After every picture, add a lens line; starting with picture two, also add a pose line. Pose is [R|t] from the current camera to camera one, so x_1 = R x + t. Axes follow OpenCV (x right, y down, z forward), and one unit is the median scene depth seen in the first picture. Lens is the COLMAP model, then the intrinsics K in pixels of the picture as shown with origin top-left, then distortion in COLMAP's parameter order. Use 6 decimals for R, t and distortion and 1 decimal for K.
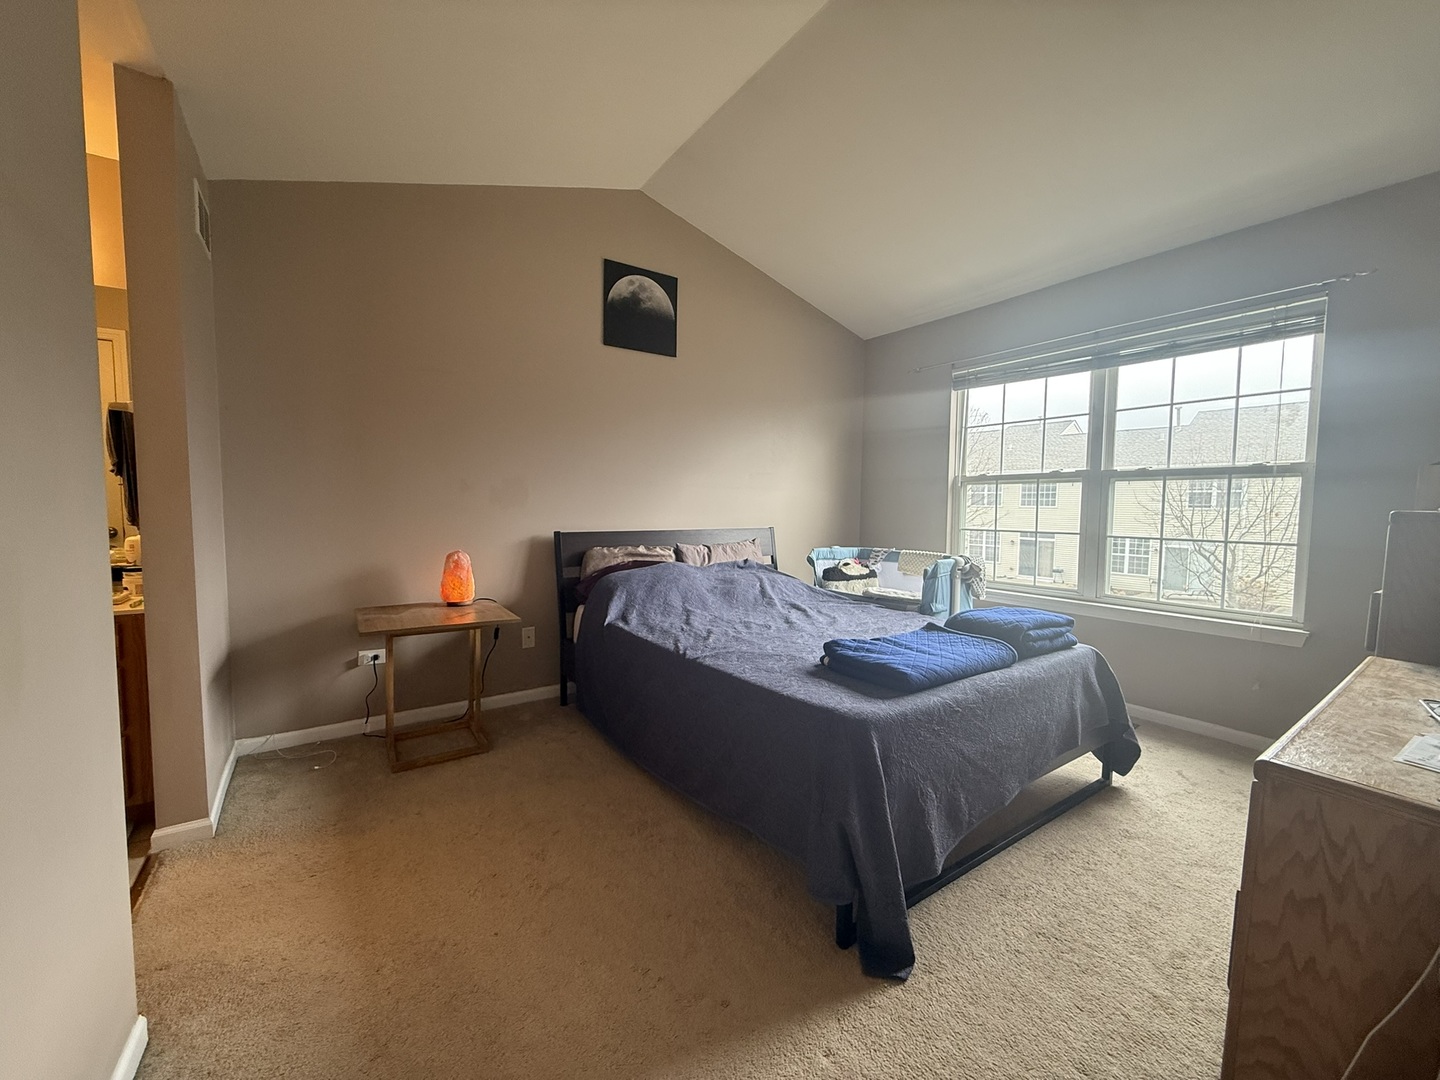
lens RADIAL K [[572.4, 0, 722.3], [0, 572.4, 543.0], [0, 0, 1]] dist [-0.000753, -0.000165]
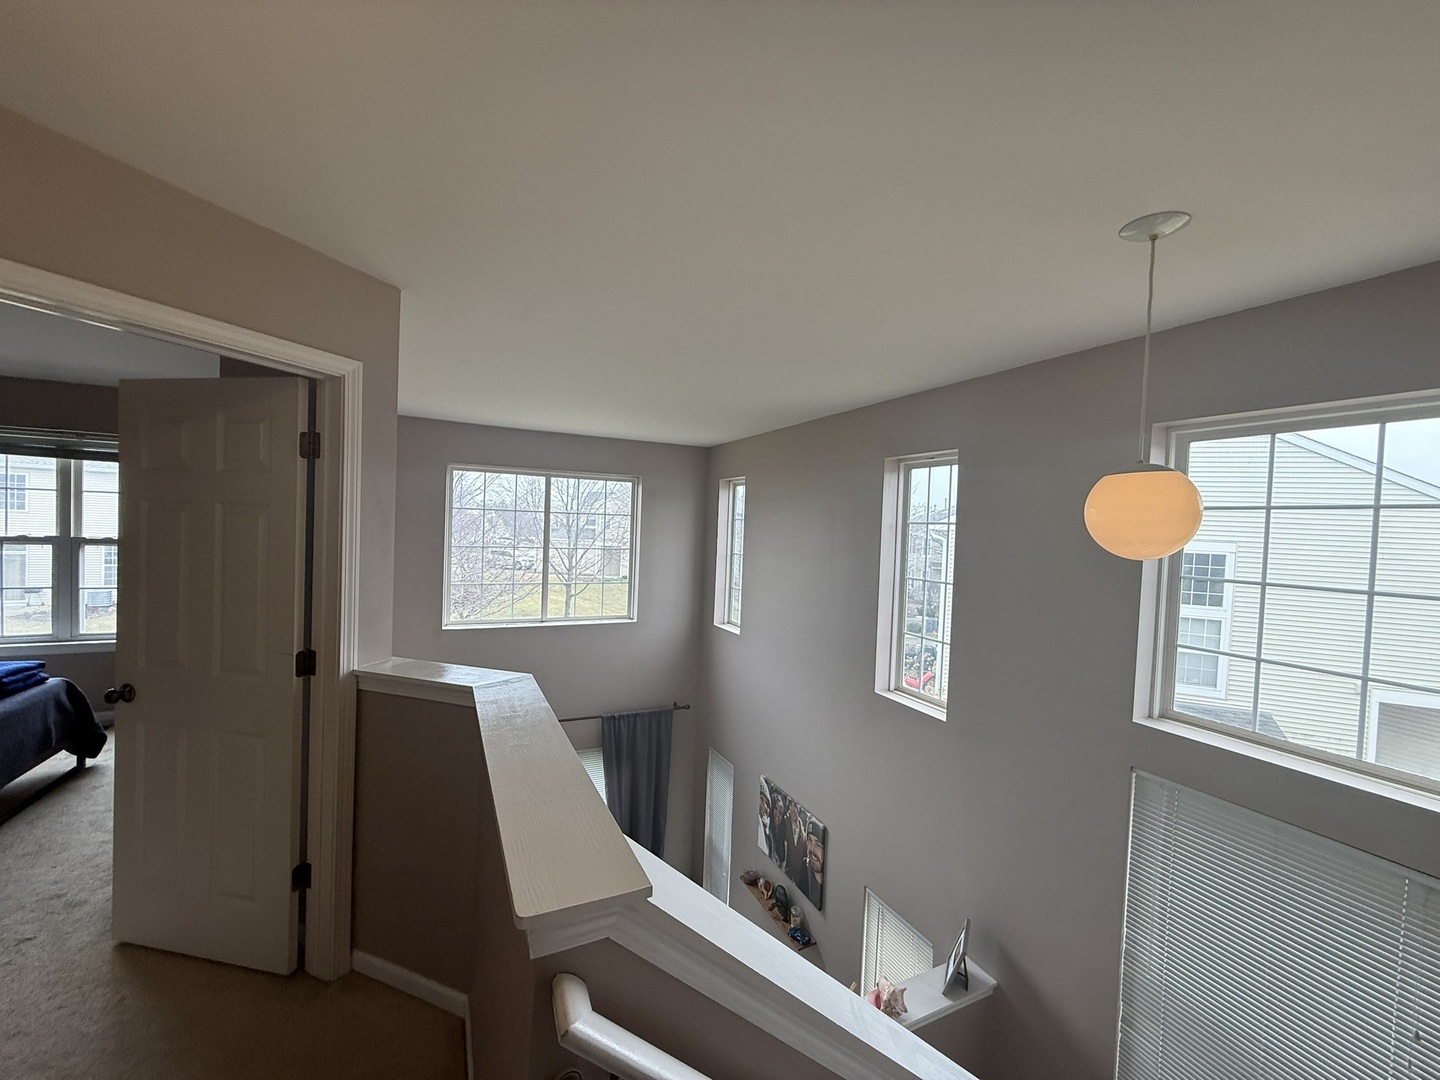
lens RADIAL K [[572.4, 0, 716.6], [0, 572.4, 535.8], [0, 0, 1]] dist [-0.000753, -0.000165]
pose [[0.164507, -0.025823, 0.986038, -0.405406], [0.028764, 0.999358, 0.021373, -0.131200], [-0.985956, 0.024846, 0.165144, -0.714390]]
